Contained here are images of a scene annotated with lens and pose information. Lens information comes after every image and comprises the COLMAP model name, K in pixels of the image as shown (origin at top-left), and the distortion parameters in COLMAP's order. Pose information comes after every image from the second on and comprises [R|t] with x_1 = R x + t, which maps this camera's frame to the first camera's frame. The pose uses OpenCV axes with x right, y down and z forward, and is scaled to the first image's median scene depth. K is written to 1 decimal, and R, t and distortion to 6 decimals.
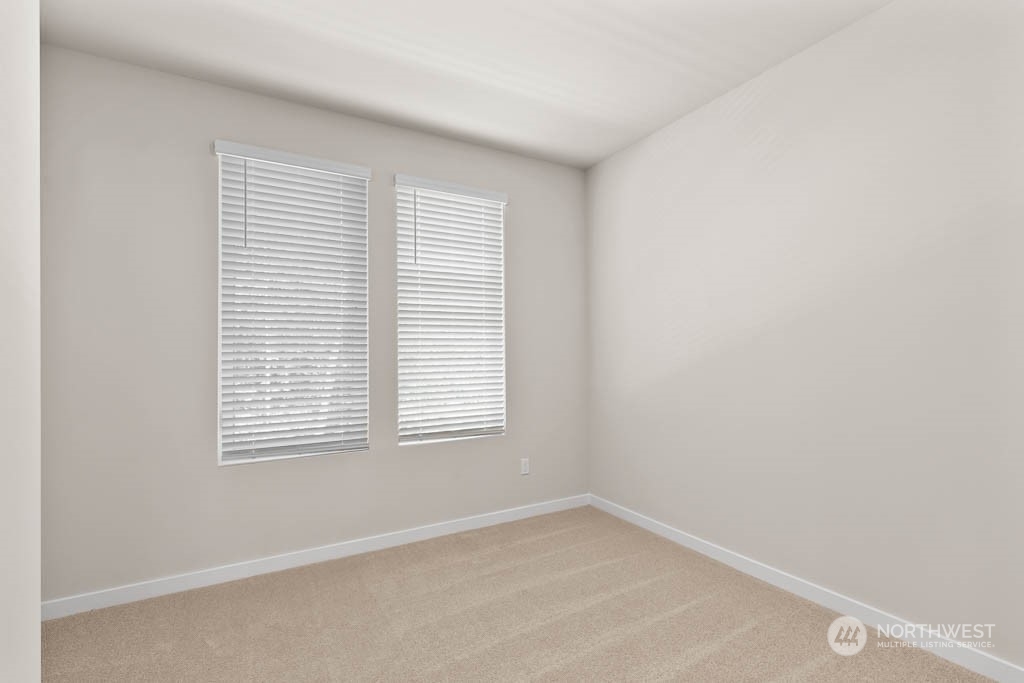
lens RADIAL K [[433.9, 0, 510.0], [0, 433.9, 350.4], [0, 0, 1]] dist [0.000368, 0.000028]
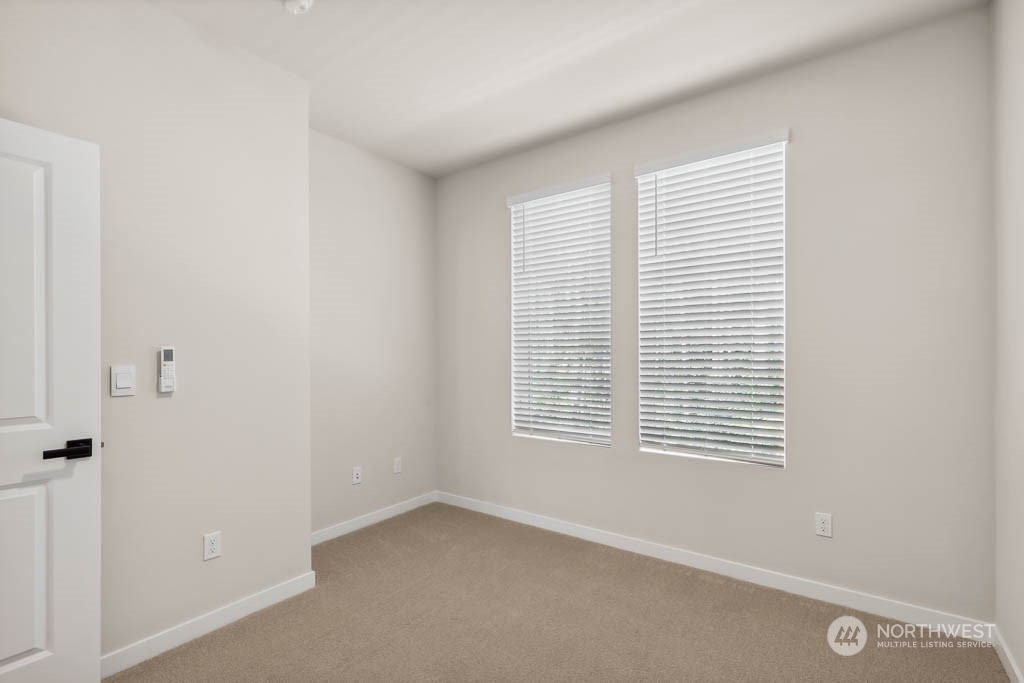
lens RADIAL K [[466.8, 0, 506.1], [0, 466.8, 357.0], [0, 0, 1]] dist [0.003571, 0.000288]
pose [[0.432122, 0.009457, -0.901766, 0.642006], [0.004123, 0.999914, 0.012462, -0.000687], [0.901806, -0.009103, 0.432045, 0.345670]]
